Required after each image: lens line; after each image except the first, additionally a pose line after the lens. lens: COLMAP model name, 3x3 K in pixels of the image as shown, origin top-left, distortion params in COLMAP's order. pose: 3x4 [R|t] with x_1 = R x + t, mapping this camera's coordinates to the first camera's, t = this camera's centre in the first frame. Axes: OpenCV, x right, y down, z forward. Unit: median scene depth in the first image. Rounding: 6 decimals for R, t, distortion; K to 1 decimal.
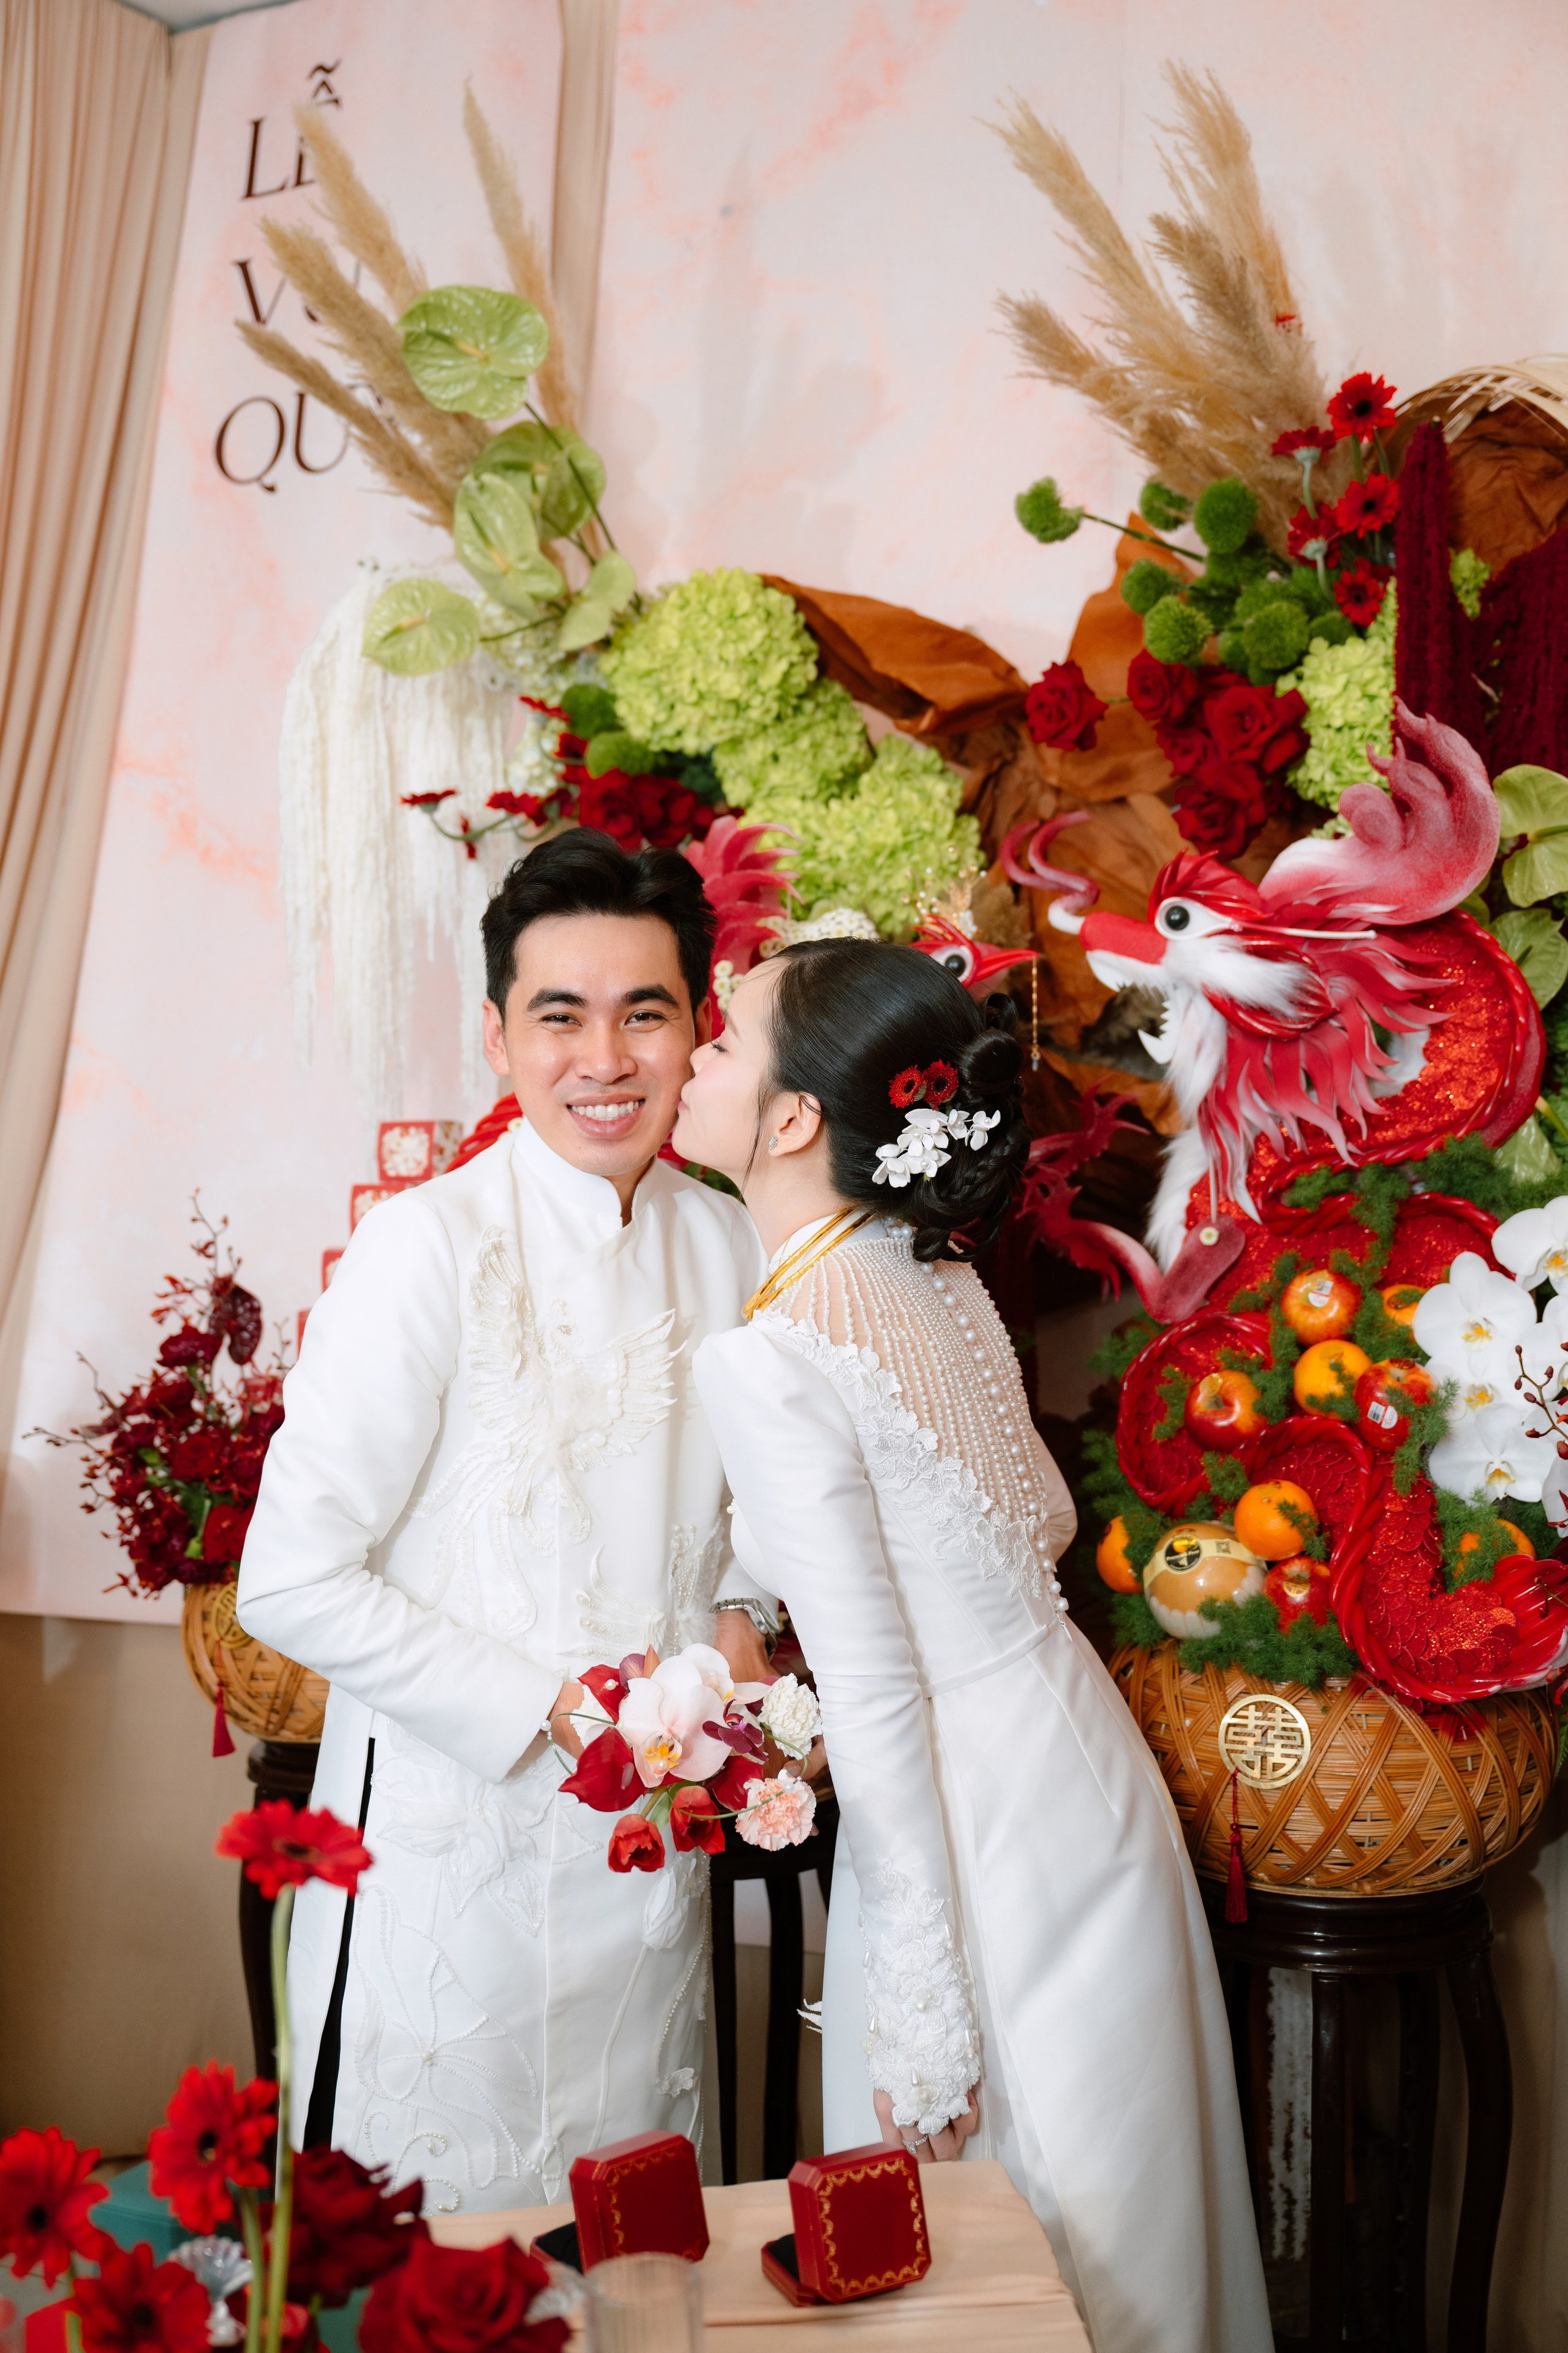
lens RADIAL K [[2571.6, 0, 782.2], [0, 2571.6, 1141.2], [0, 0, 1]] dist [0.002563, 0.018179]
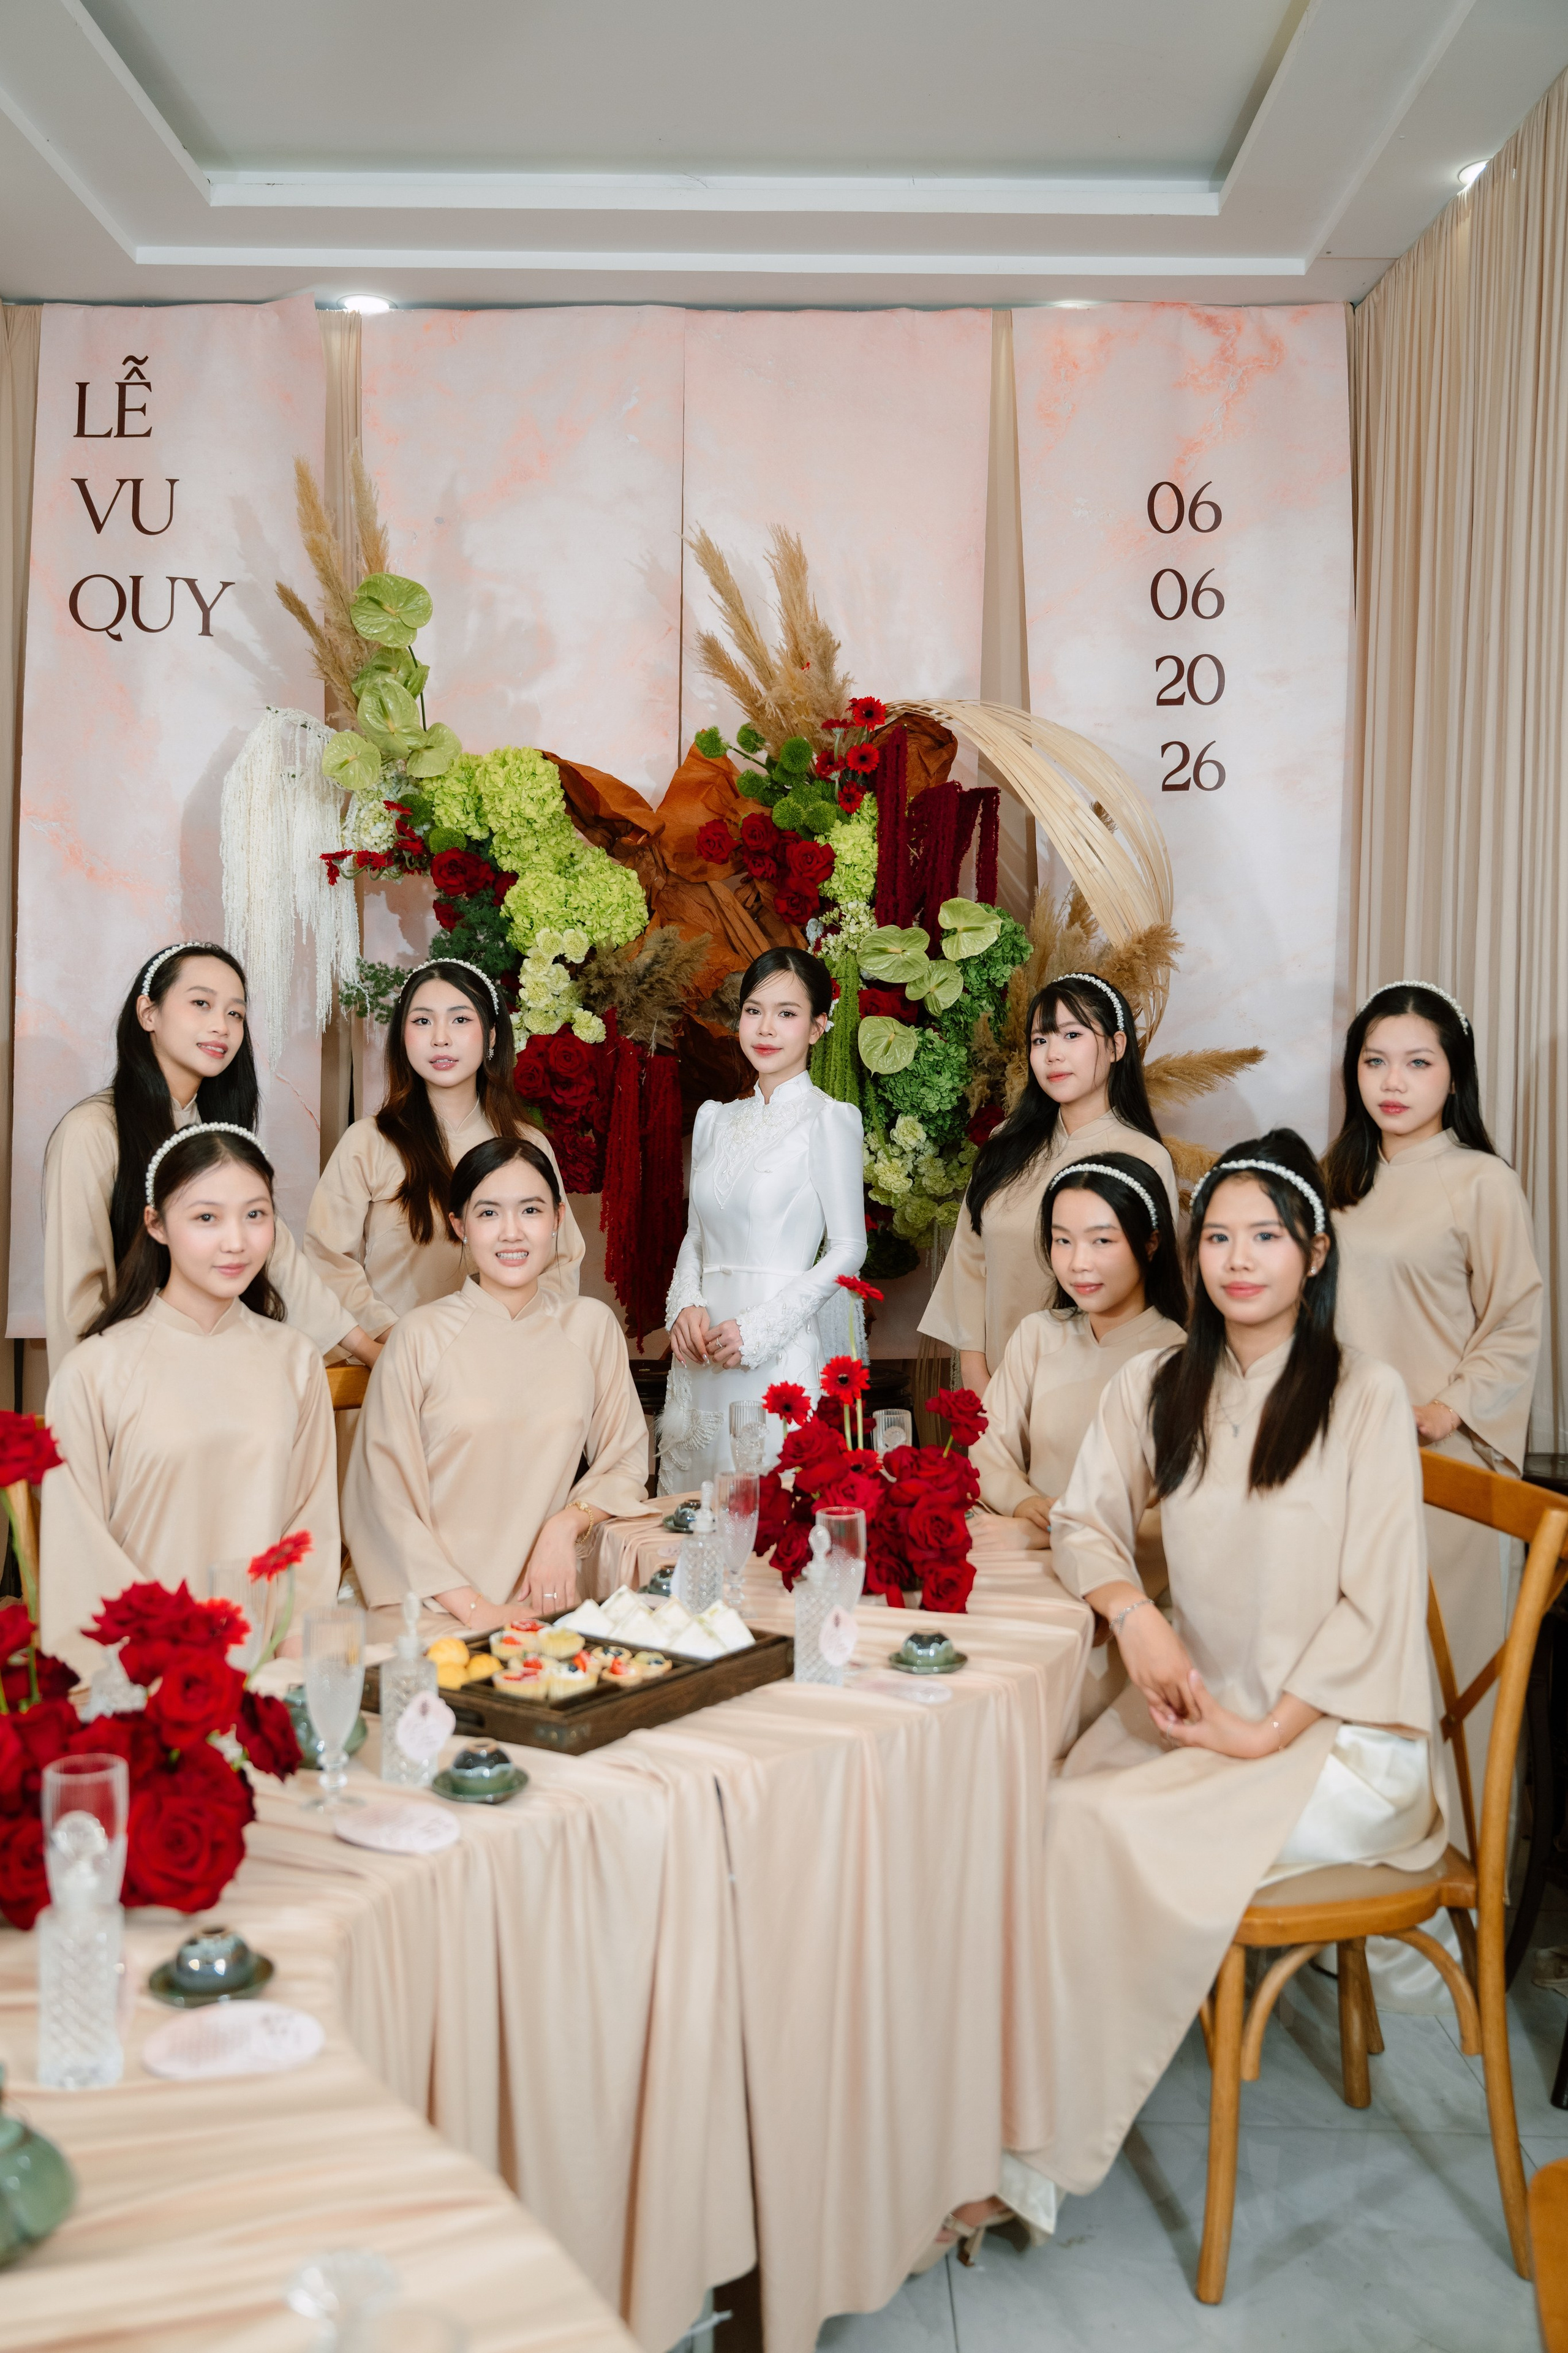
lens RADIAL K [[2058.4, 0, 779.2], [0, 2058.4, 1174.2], [0, 0, 1]] dist [-0.033523, 0.097392]
pose [[0.893666, 0.004848, 0.448706, -0.557240], [-0.029365, 0.998430, 0.047698, 0.010899], [-0.447770, -0.055803, 0.892406, -0.455574]]
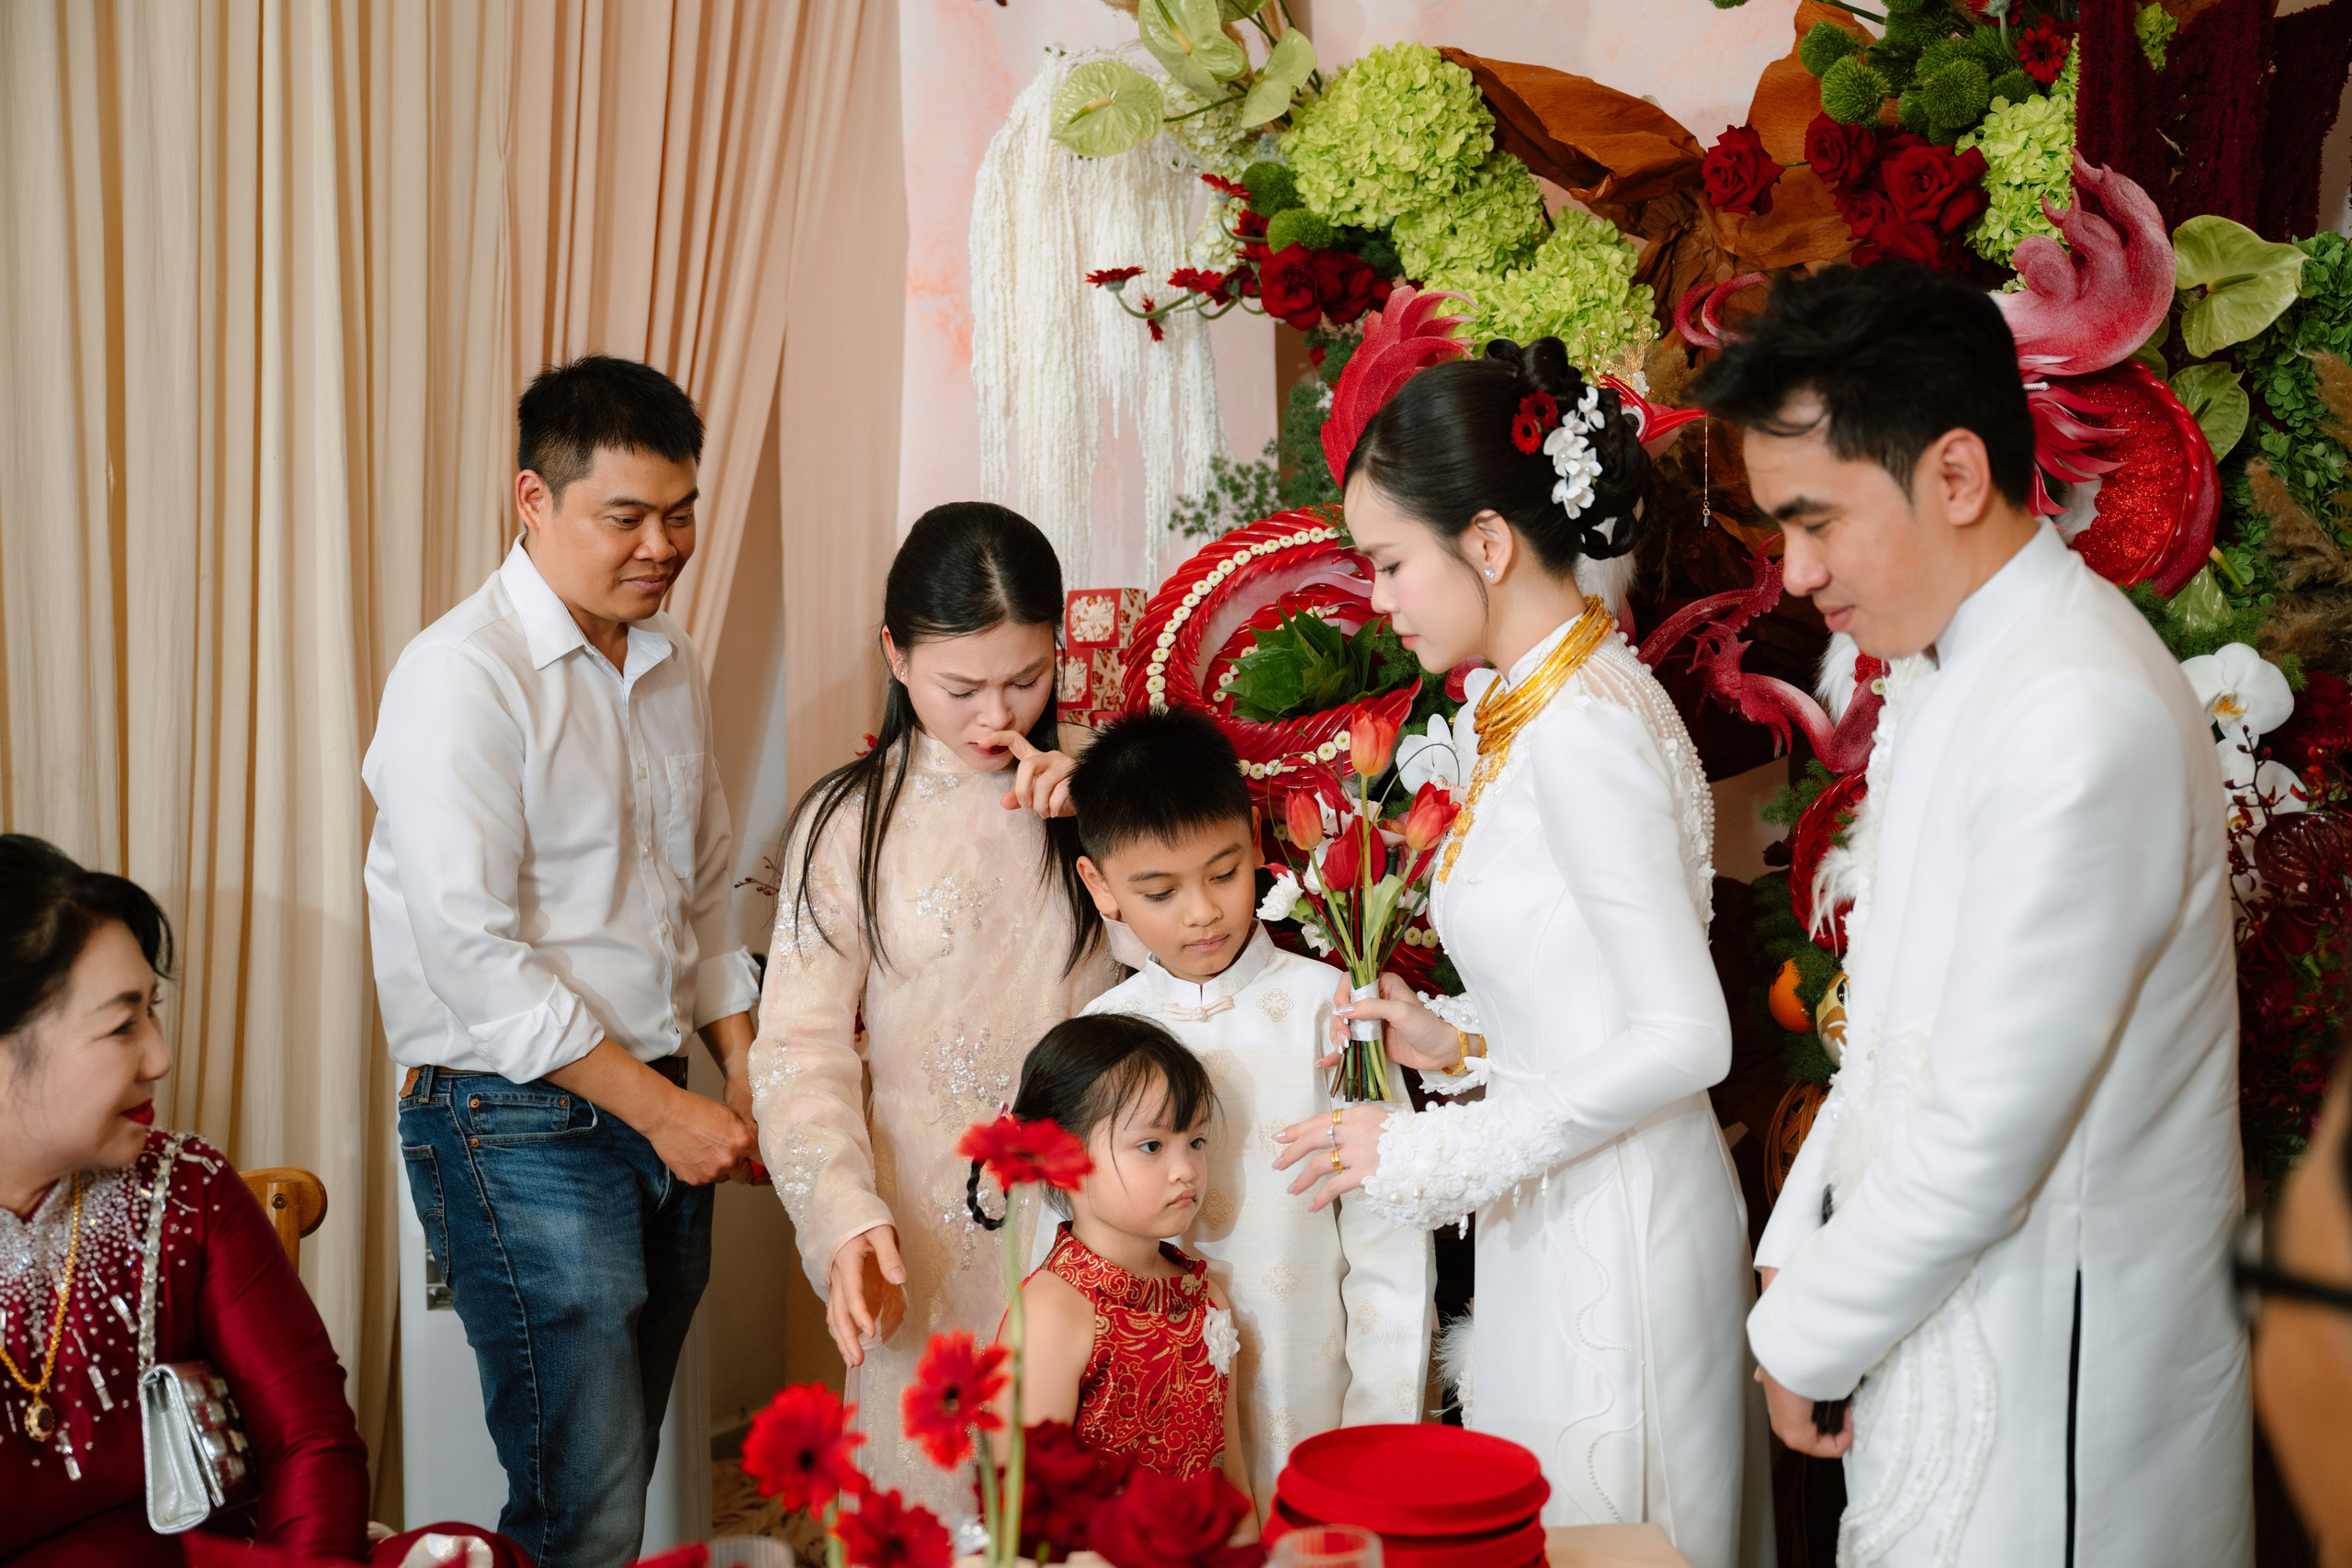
lens RADIAL K [[2638.5, 0, 1176.0], [0, 2638.5, 784.0], [0, 0, 1]] dist [0.001063, -0.003342]
pose [[0.994296, 0.005233, -0.106530, 0.000879], [-0.000544, 0.999032, 0.043996, 0.026031], [0.106657, -0.043687, 0.993336, -0.063195]]
